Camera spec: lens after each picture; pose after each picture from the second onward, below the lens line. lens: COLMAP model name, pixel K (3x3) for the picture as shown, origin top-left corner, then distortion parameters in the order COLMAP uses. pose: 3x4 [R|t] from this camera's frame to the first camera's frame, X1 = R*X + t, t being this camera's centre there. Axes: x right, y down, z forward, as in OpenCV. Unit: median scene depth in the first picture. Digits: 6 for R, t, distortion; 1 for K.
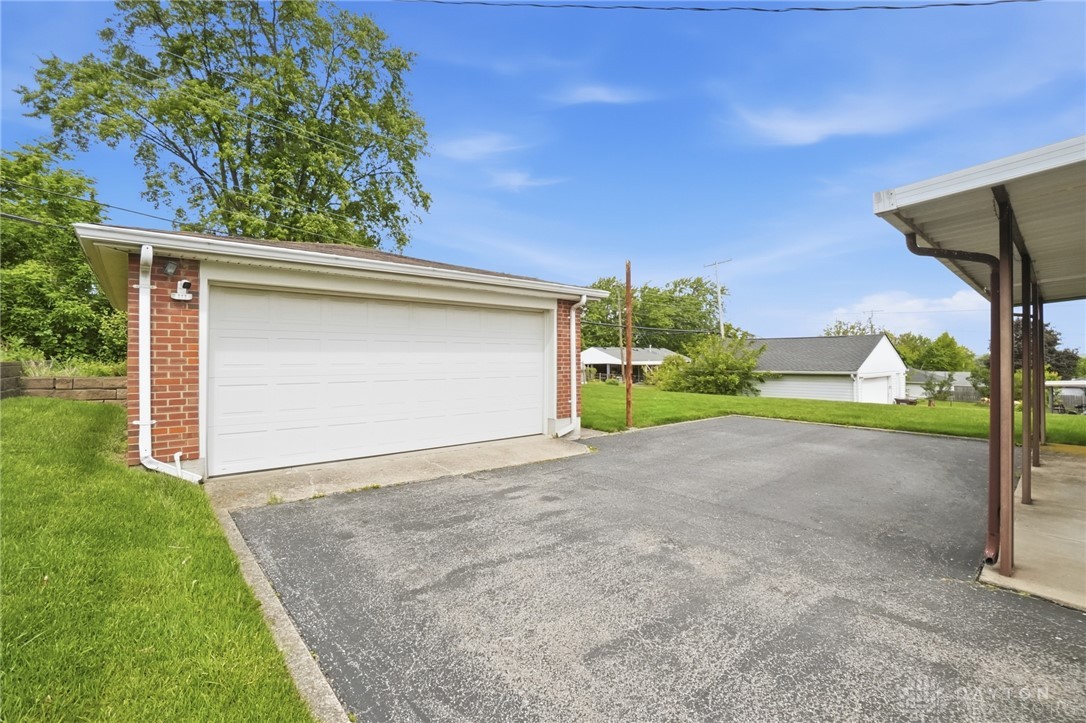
lens RADIAL K [[478.3, 0, 543.0], [0, 478.3, 361.5], [0, 0, 1]] dist [-0.039853, 0.000473]
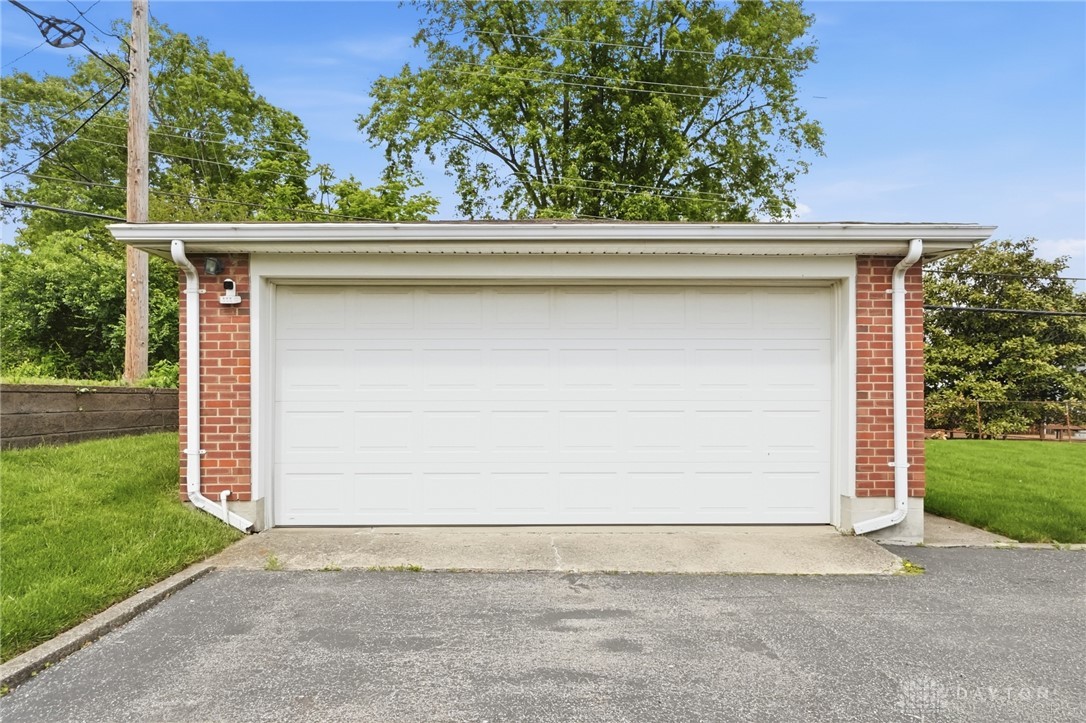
lens RADIAL K [[694.9, 0, 543.9], [0, 694.9, 407.4], [0, 0, 1]] dist [0.006429, -0.002664]
pose [[0.767514, 0.005810, -0.641006, 0.406832], [-0.002005, 0.999976, 0.006664, 0.037333], [0.641029, -0.003830, 0.767507, 0.396073]]
